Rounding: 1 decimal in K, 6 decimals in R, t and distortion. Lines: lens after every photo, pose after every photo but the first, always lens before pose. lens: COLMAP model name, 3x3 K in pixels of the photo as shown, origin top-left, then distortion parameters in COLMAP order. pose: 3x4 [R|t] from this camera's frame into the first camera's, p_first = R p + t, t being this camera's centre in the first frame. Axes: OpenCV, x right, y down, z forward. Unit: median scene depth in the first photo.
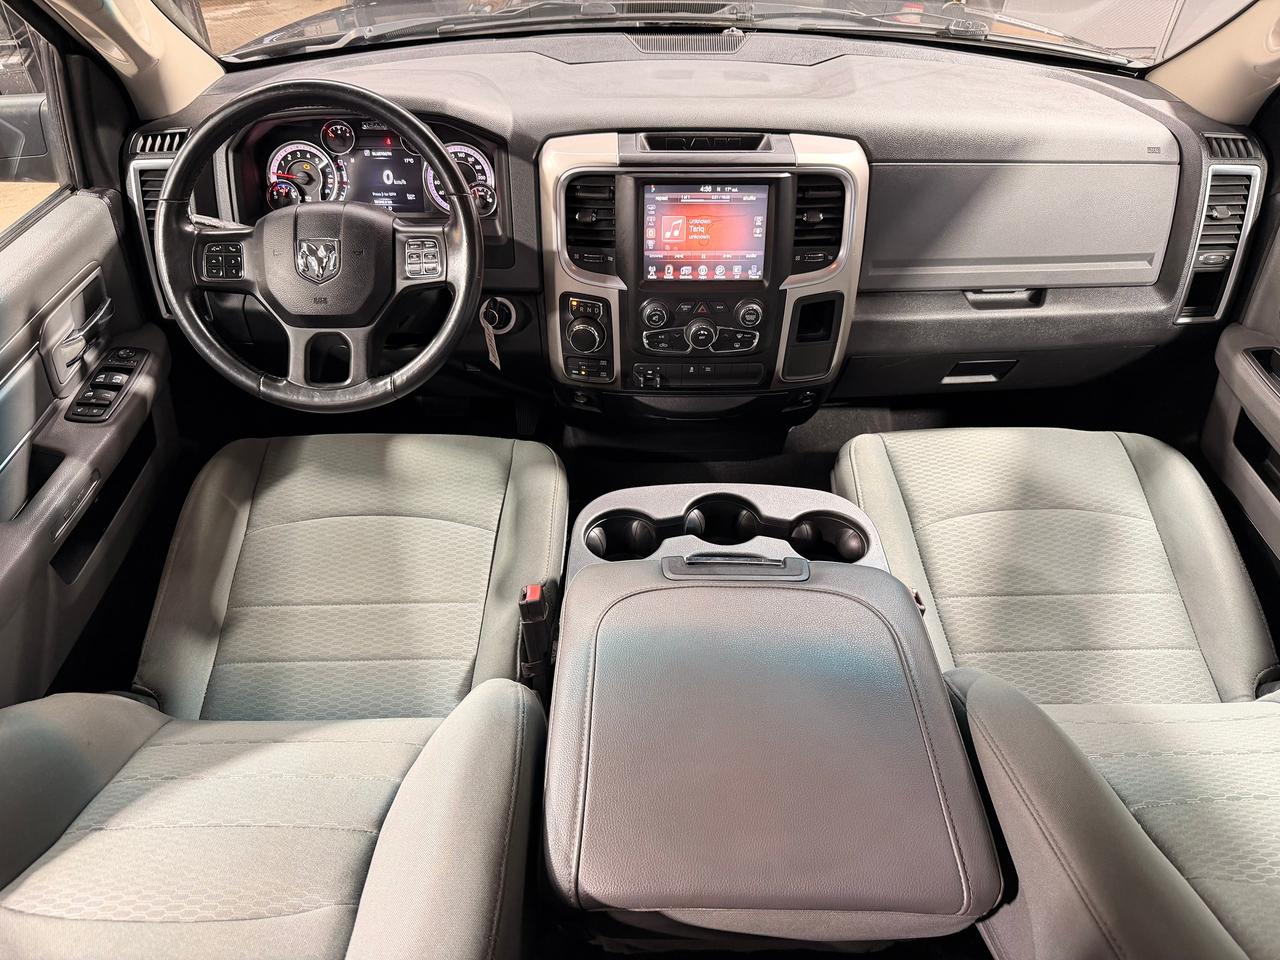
lens RADIAL K [[897.8, 0, 637.3], [0, 897.8, 517.3], [0, 0, 1]] dist [-0.006361, -0.008246]
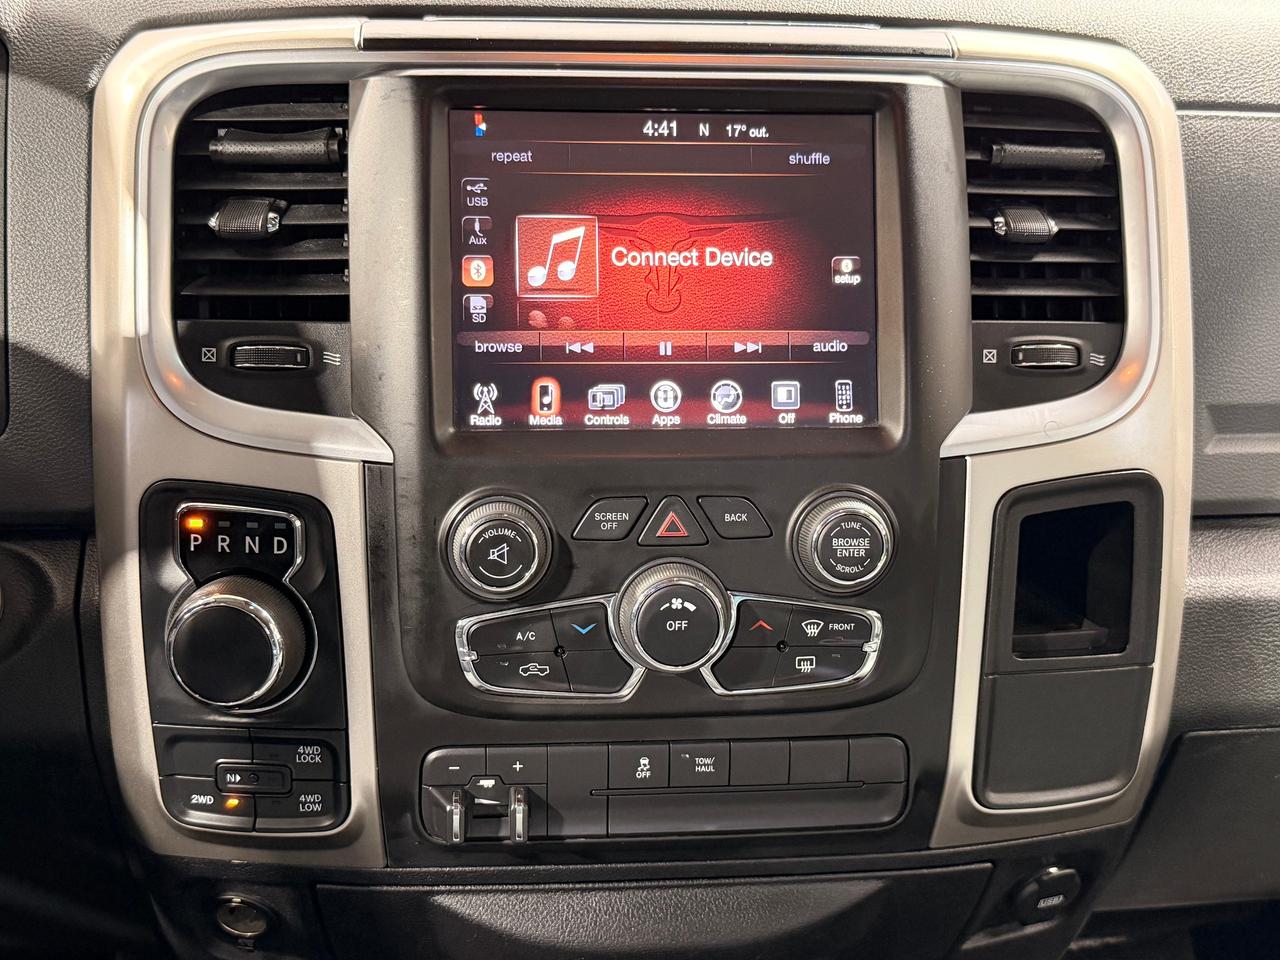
lens RADIAL K [[1468.7, 0, 640.0], [0, 1468.7, 480.0], [0, 0, 1]] dist [0.103021, -0.006750]
pose [[0.997497, -0.019826, 0.067868, 0.032871], [0.049670, 0.879620, -0.473077, -0.033702], [-0.050319, 0.475264, 0.878403, 0.603994]]
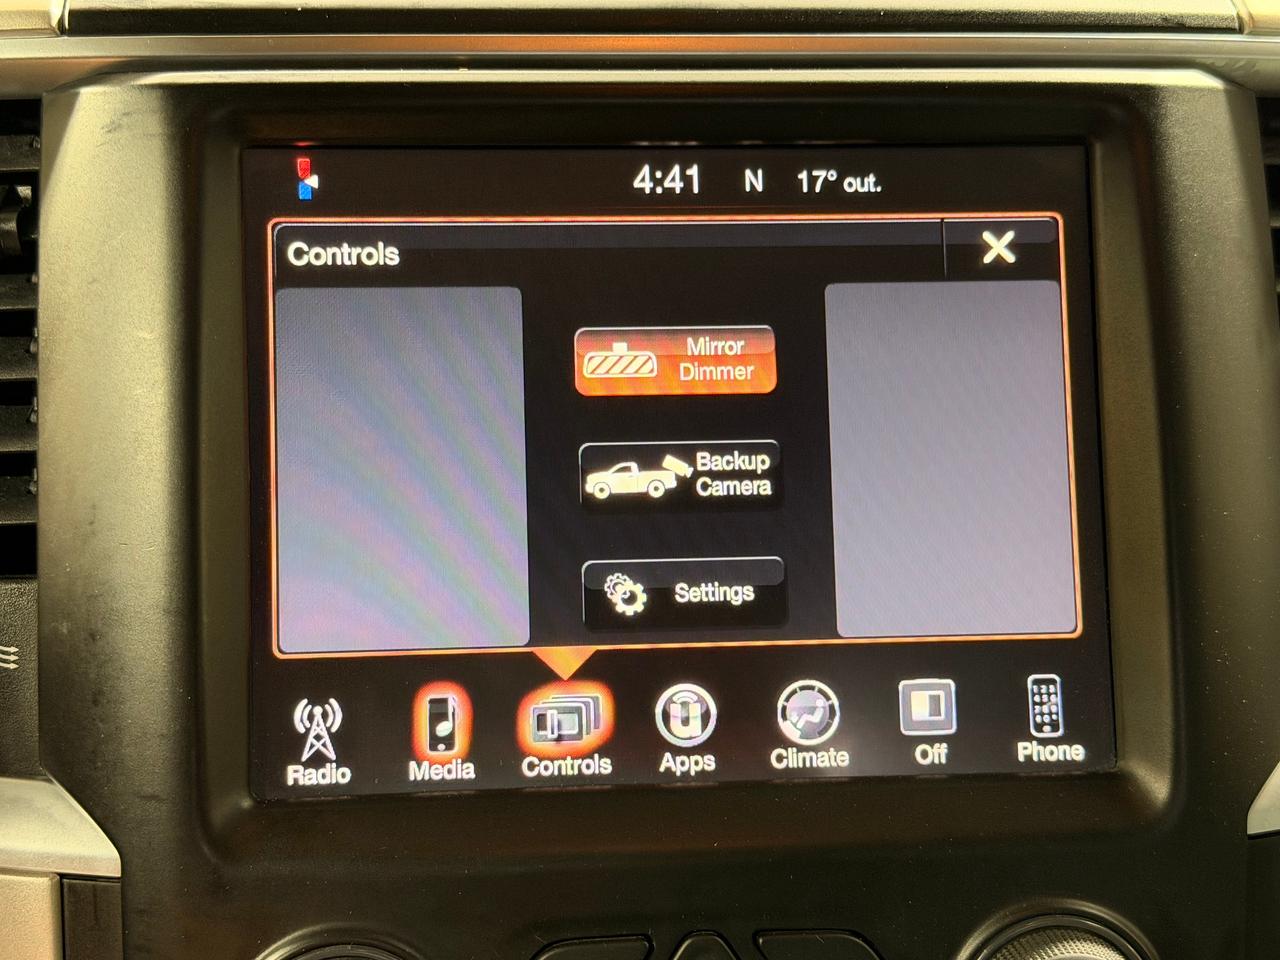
lens RADIAL K [[2190.2, 0, 640.7], [0, 2190.2, 497.7], [0, 0, 1]] dist [0.137693, -0.028416]
pose [[0.996780, -0.028969, 0.074768, 0.041363], [0.063623, 0.853248, -0.517611, -0.127845], [-0.048801, 0.520701, 0.852343, 0.689436]]
